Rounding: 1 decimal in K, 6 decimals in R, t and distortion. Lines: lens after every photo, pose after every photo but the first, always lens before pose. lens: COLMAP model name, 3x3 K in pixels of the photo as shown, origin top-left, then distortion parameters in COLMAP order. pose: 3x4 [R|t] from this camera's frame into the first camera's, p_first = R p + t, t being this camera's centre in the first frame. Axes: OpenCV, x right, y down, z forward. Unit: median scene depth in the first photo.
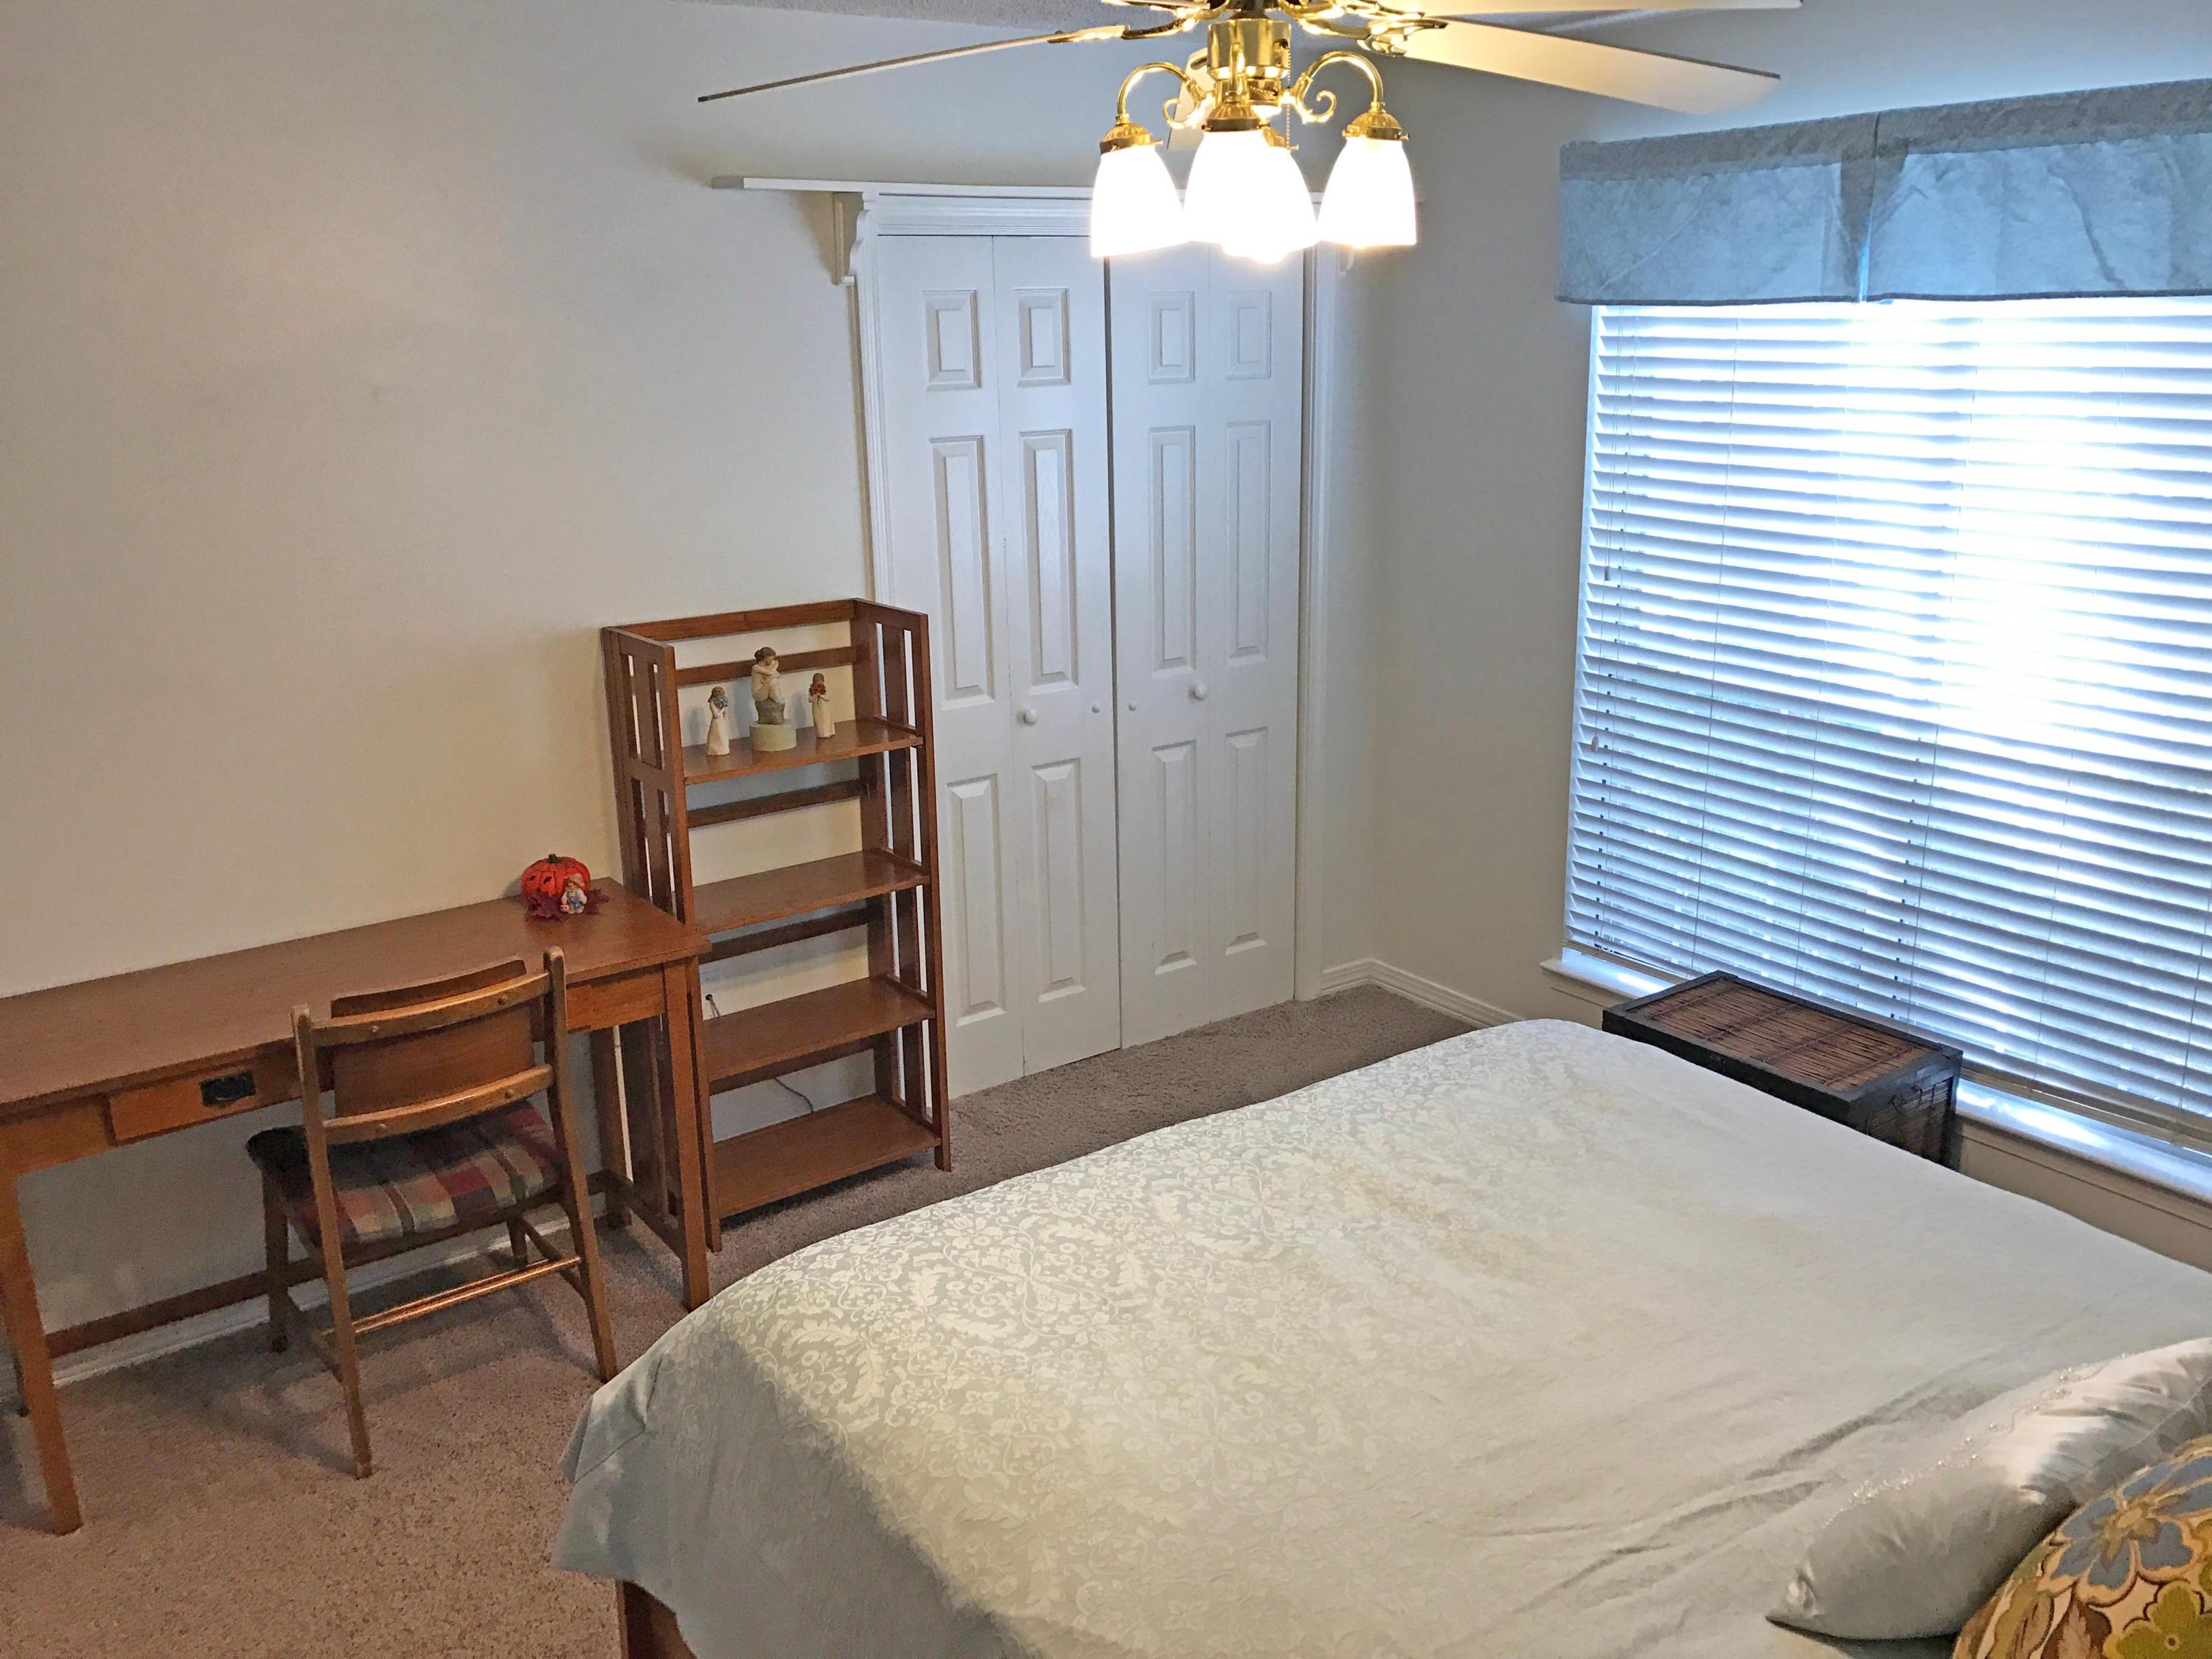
lens RADIAL K [[1834.7, 0, 1107.0], [0, 1834.7, 789.3], [0, 0, 1]] dist [0.089673, -0.089087]
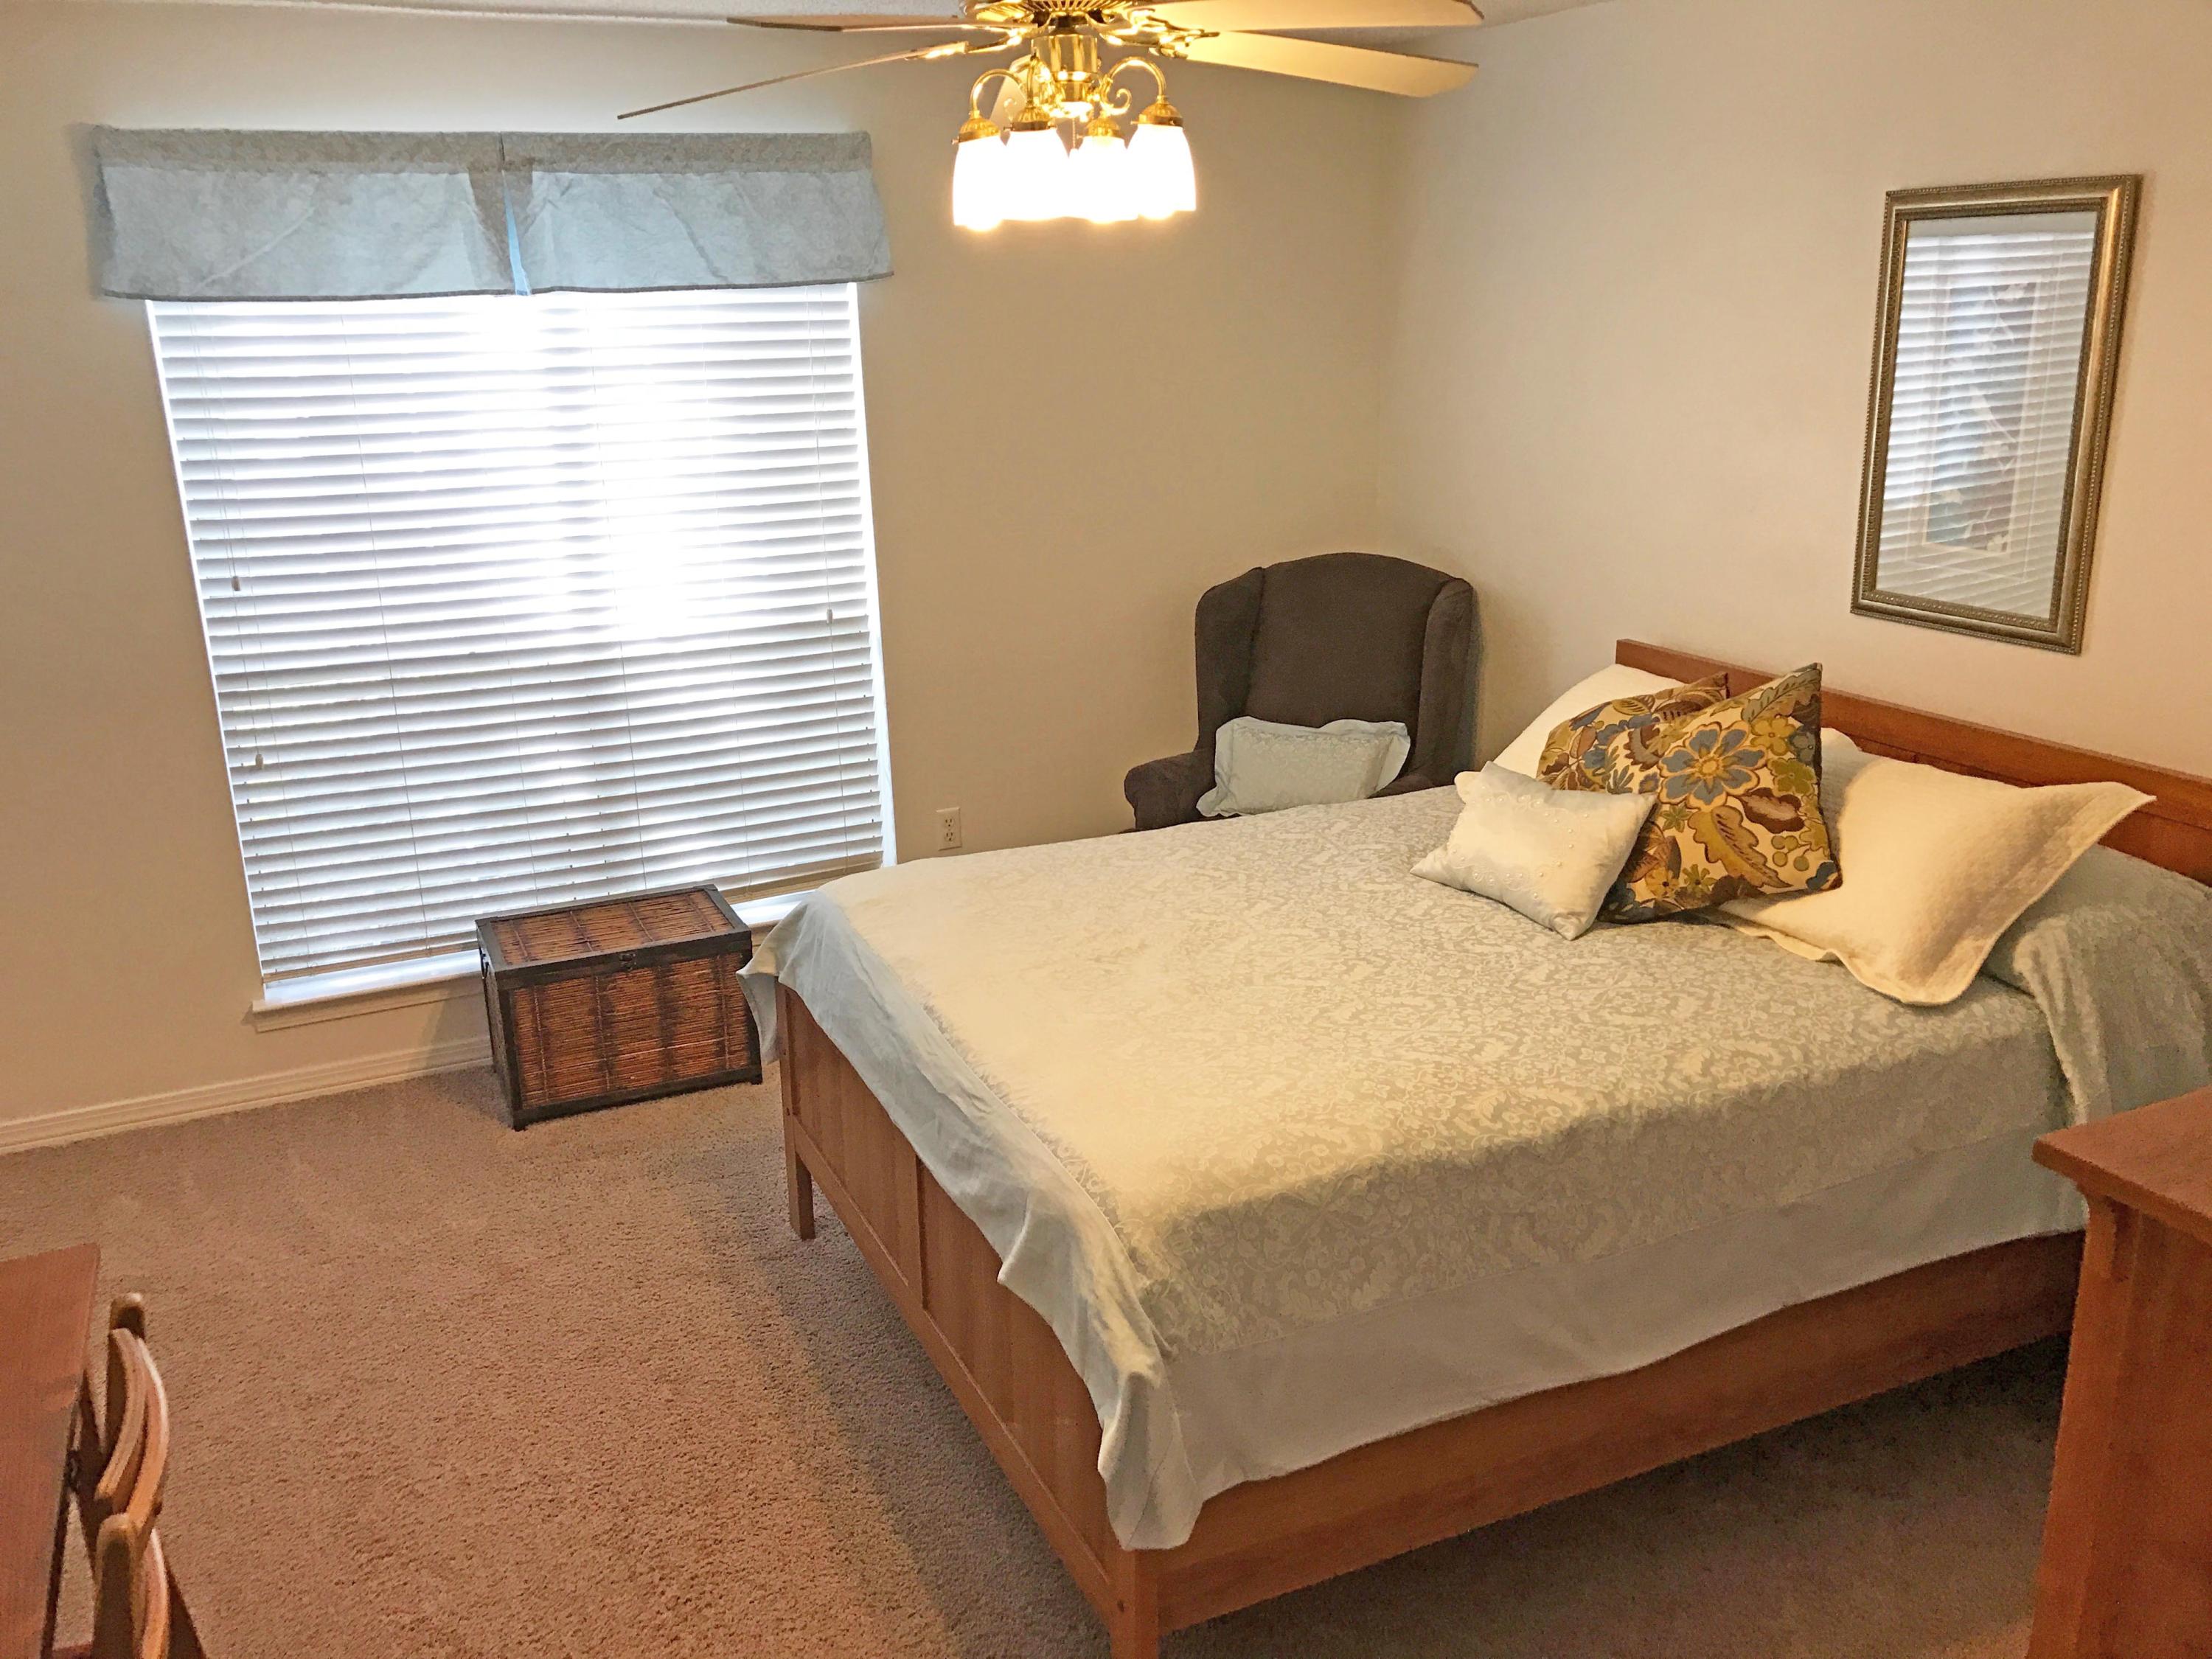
lens RADIAL K [[1794.7, 0, 1104.0], [0, 1794.7, 787.9], [0, 0, 1]] dist [0.010200, 0.017858]
pose [[0.183159, -0.255457, 0.949313, -0.663479], [0.277301, 0.939861, 0.199411, -0.094074], [-0.943163, 0.226722, 0.242982, 0.448247]]
